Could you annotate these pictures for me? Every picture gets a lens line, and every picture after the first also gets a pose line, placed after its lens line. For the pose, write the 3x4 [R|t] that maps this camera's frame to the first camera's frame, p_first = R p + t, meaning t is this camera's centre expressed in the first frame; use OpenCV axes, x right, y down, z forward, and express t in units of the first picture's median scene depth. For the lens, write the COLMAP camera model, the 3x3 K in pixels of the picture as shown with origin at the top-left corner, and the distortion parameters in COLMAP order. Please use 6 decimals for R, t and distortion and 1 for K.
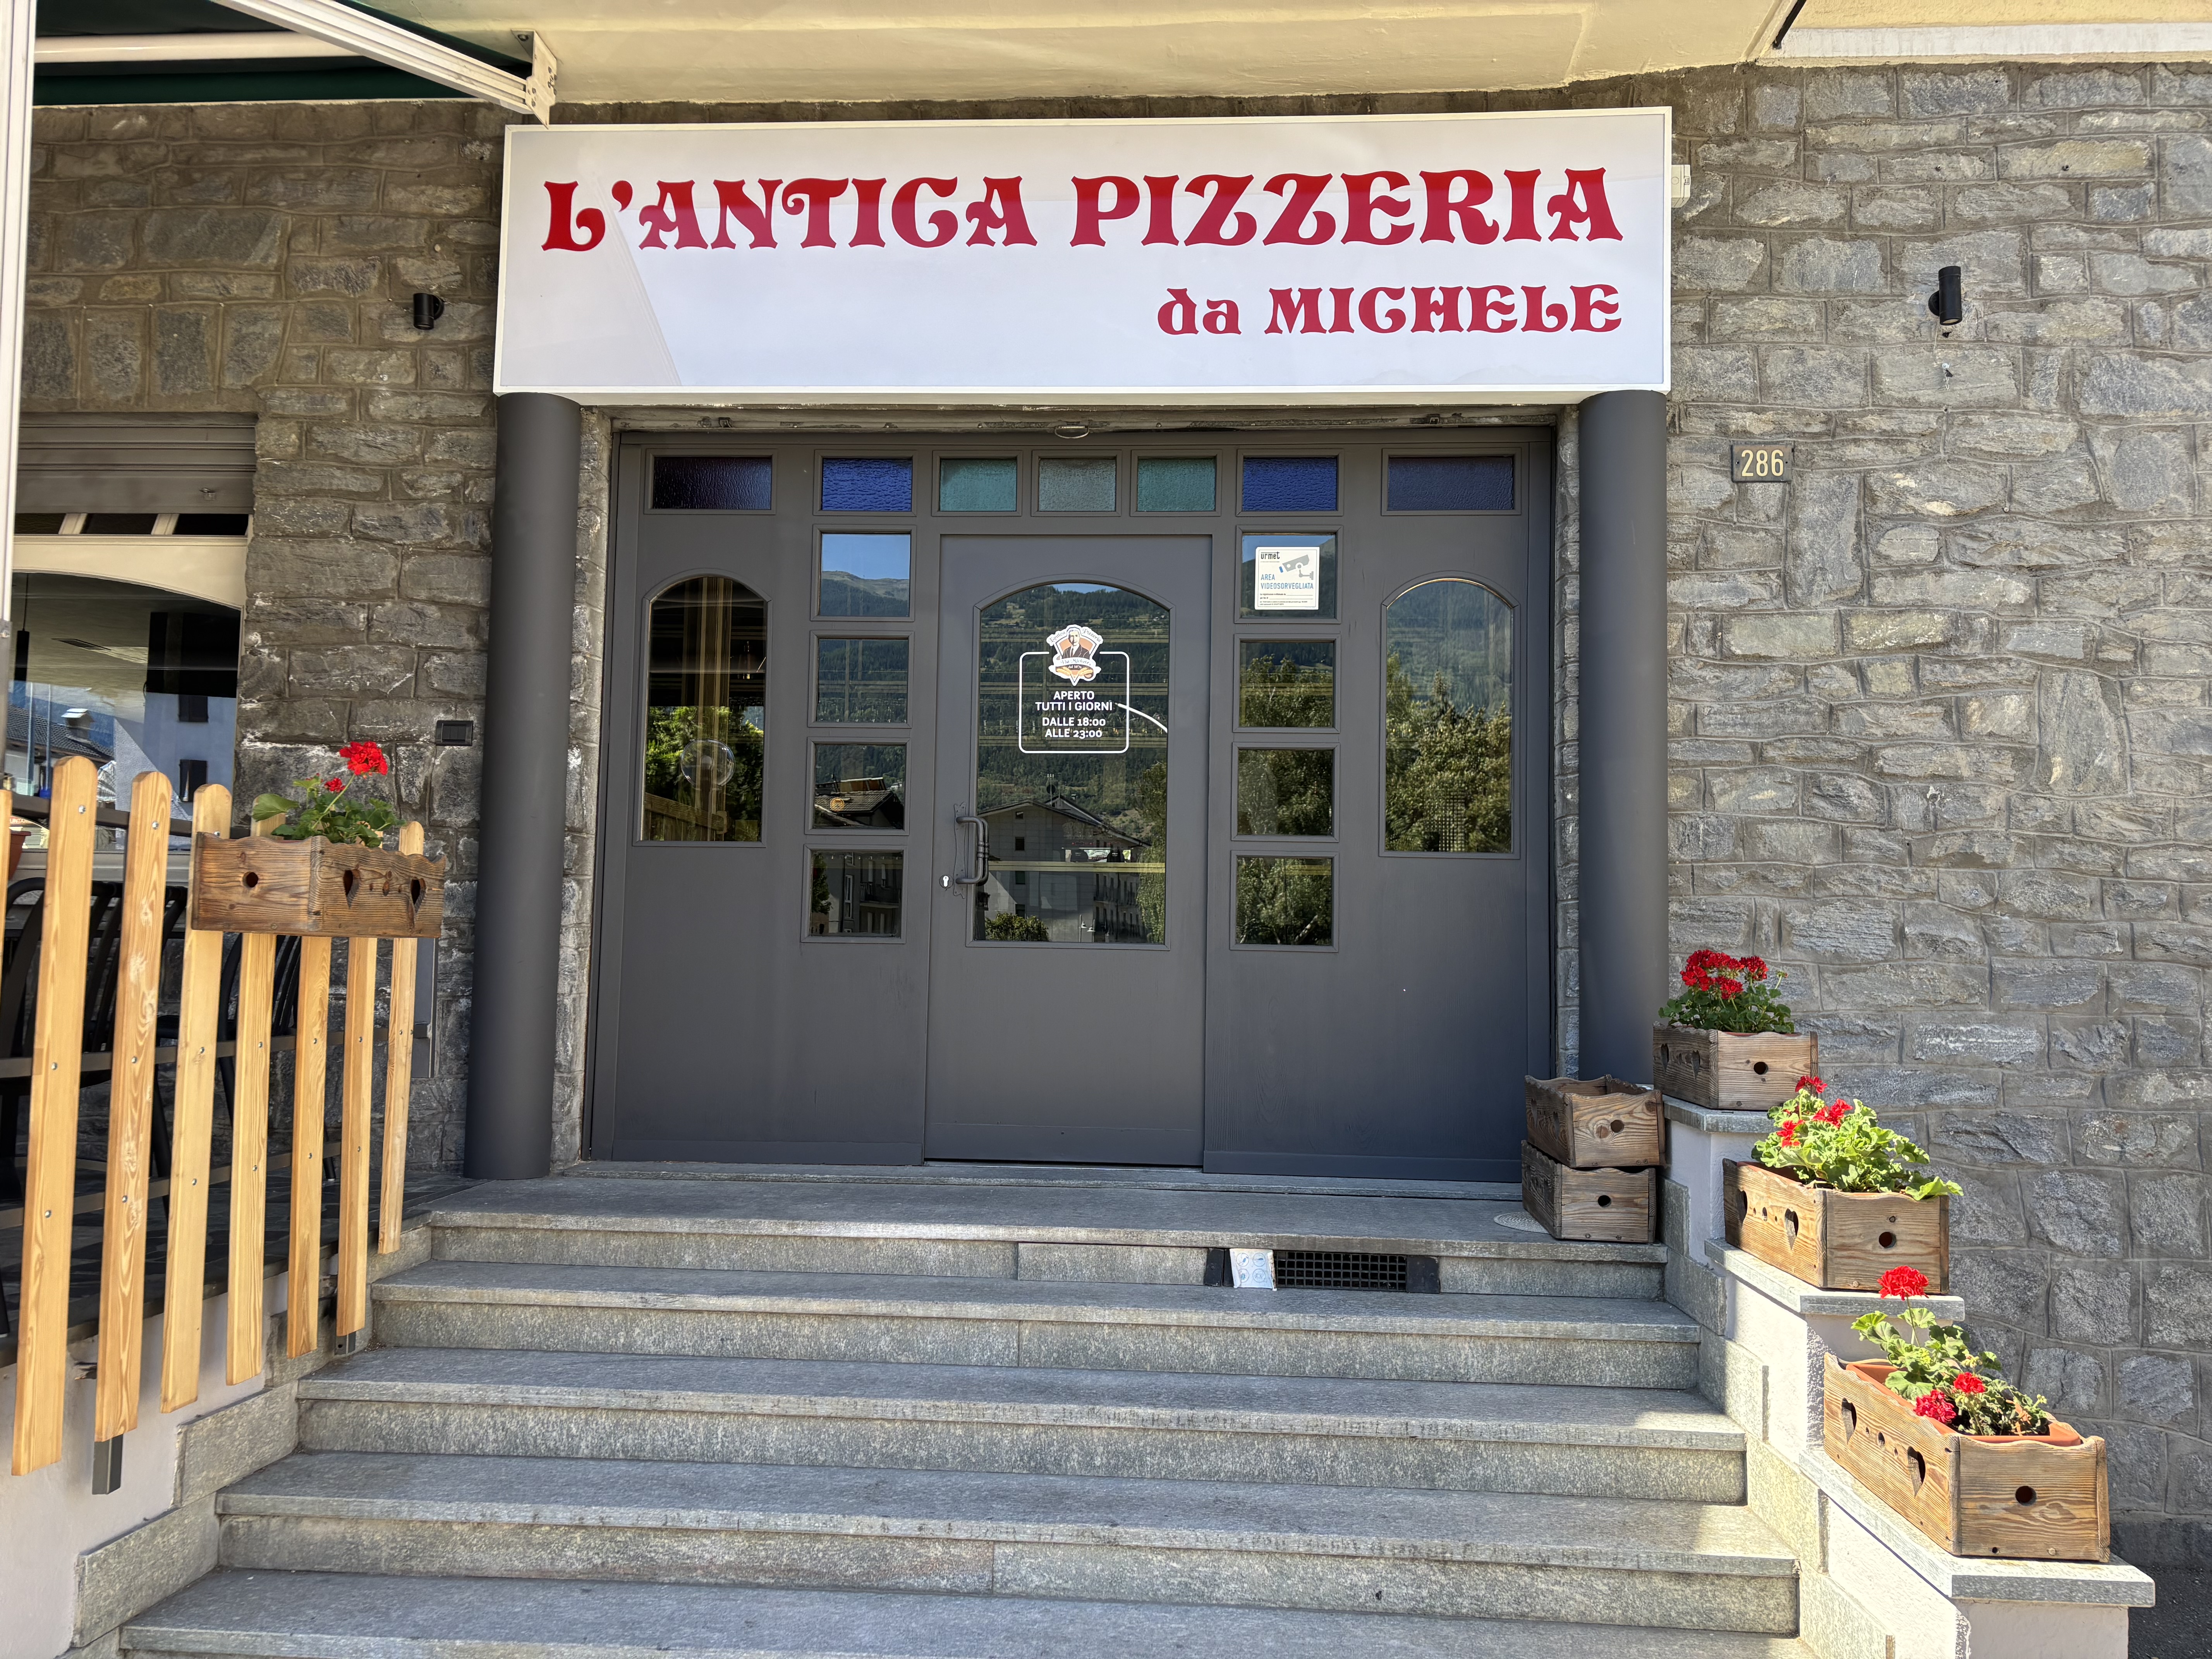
lens RADIAL K [[1686.3, 0, 1087.2], [0, 1686.3, 837.5], [0, 0, 1]] dist [0.051328, -0.061026]
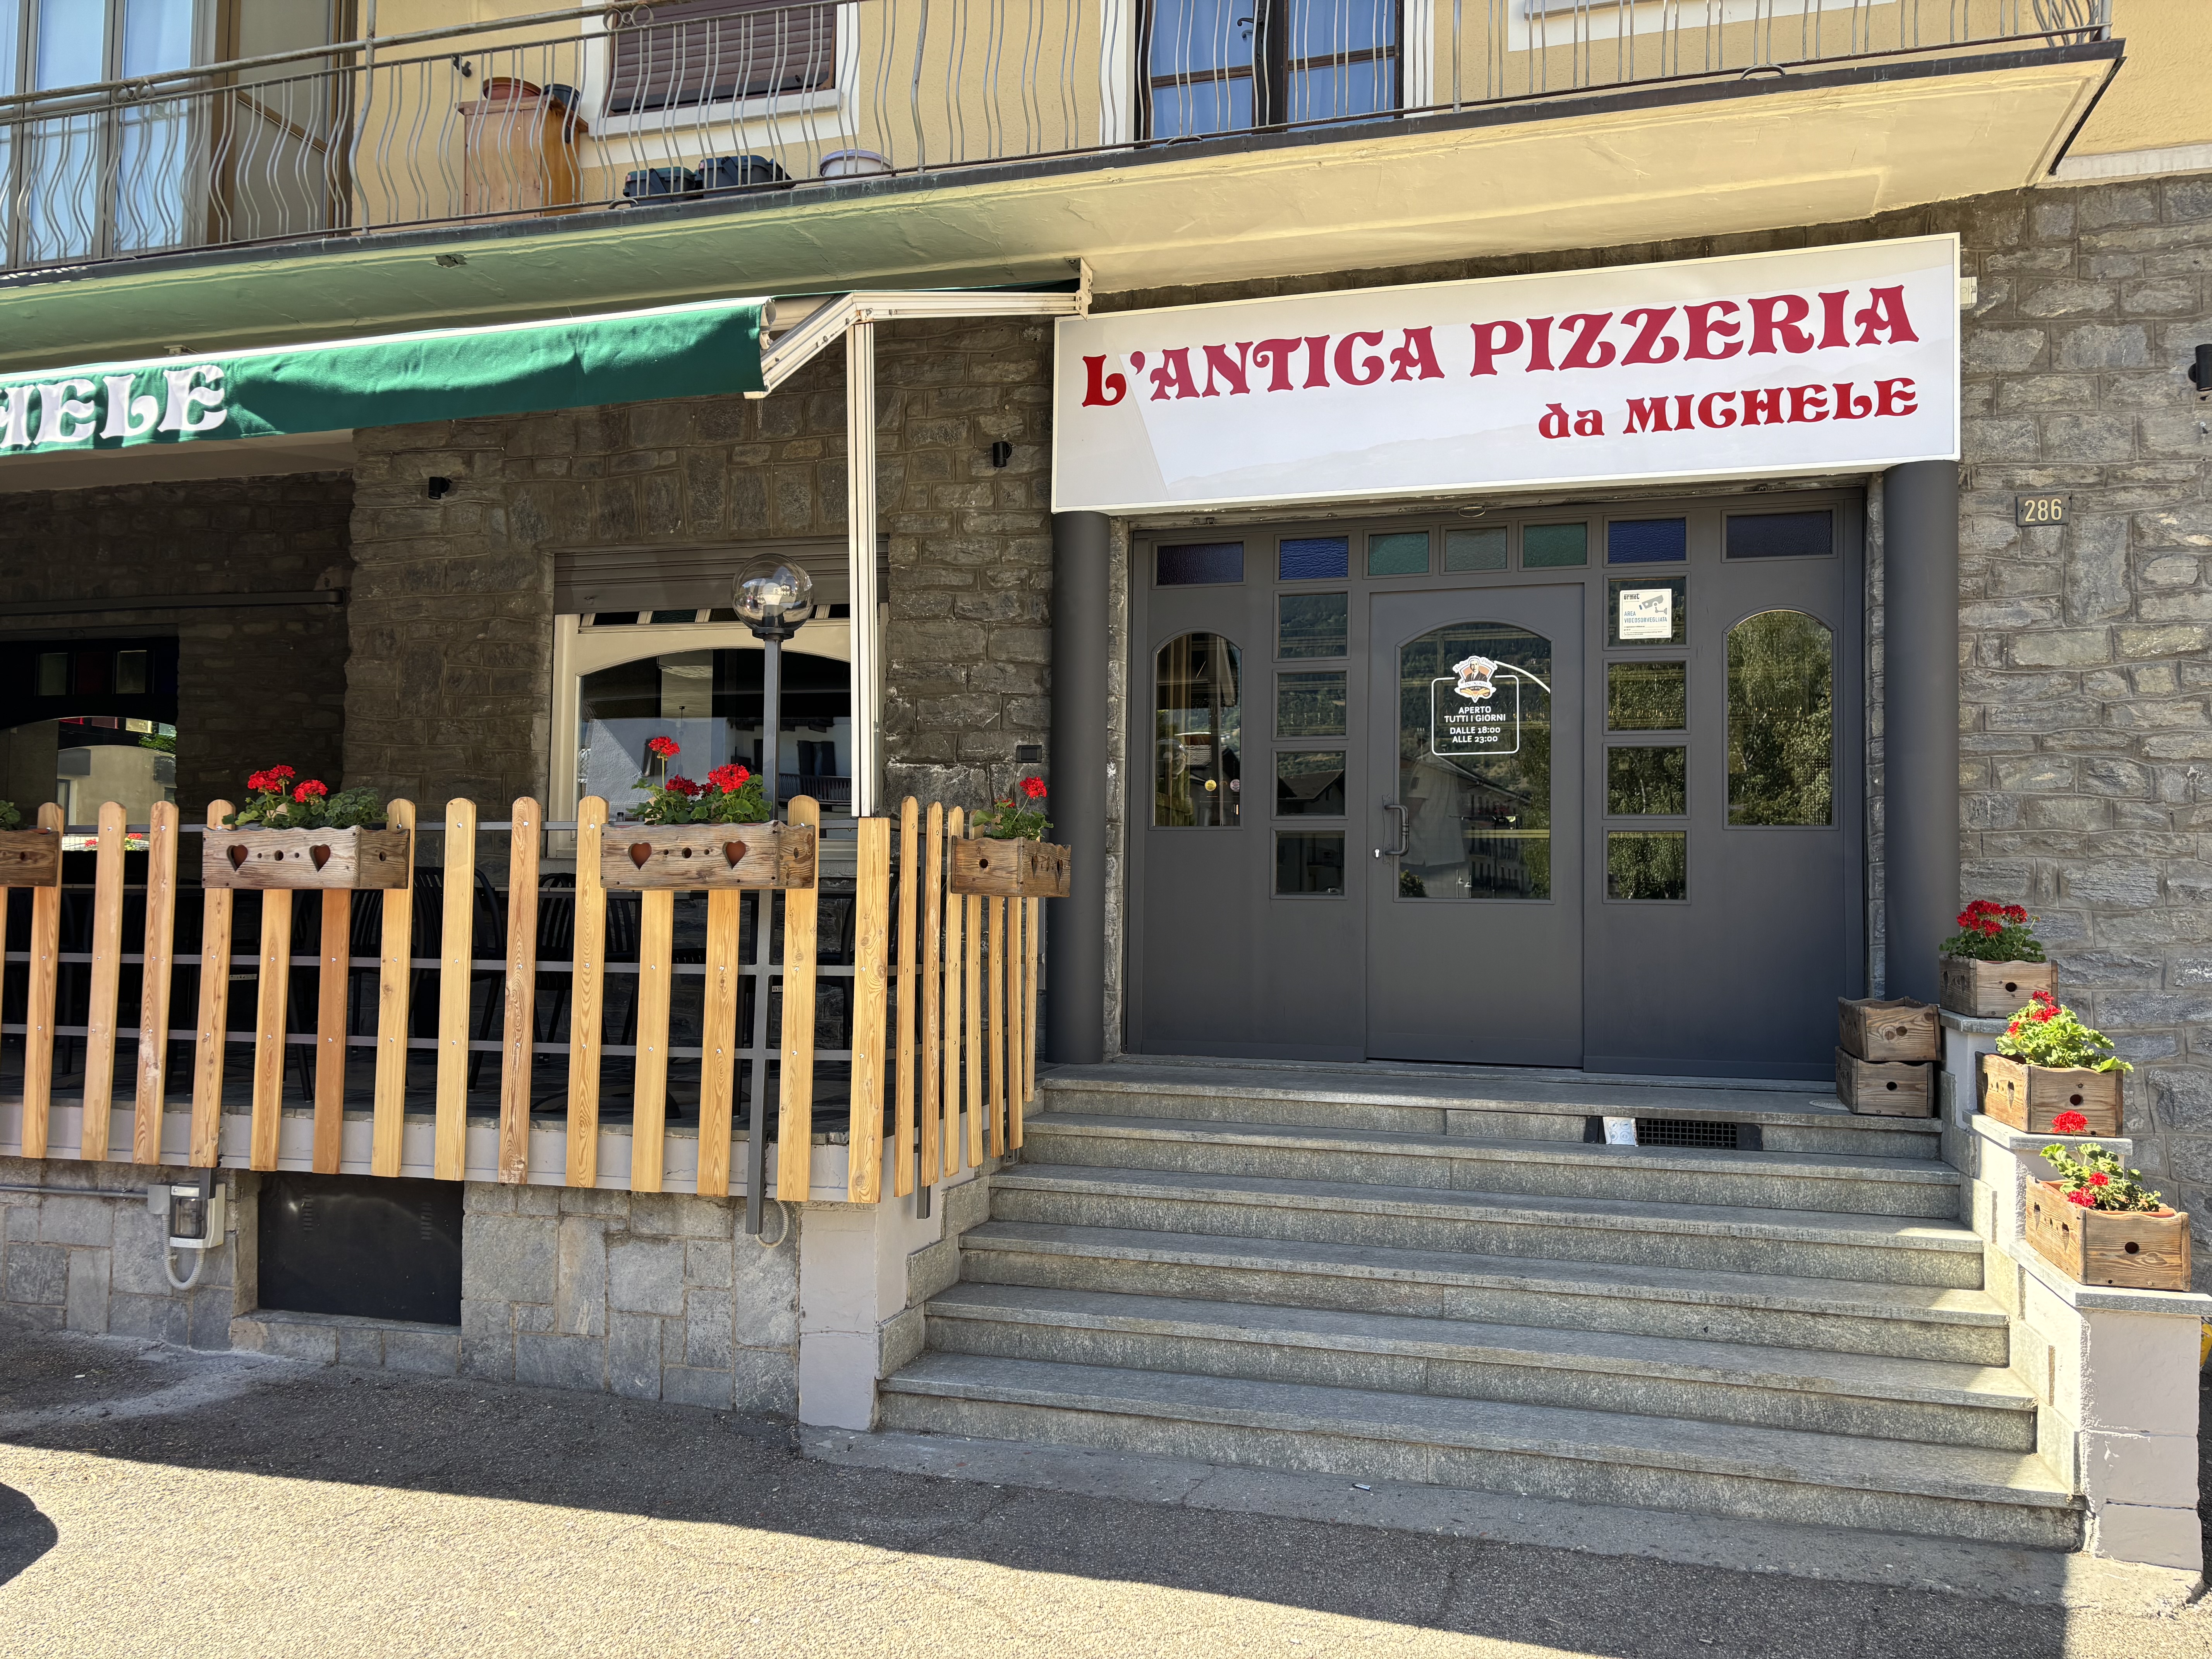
lens RADIAL K [[1686.3, 0, 1087.2], [0, 1686.3, 837.5], [0, 0, 1]] dist [0.051328, -0.061026]
pose [[0.976466, -0.014607, -0.215178, -0.022552], [0.020322, 0.999496, 0.024374, -0.025114], [0.214713, -0.028173, 0.976271, -0.383935]]
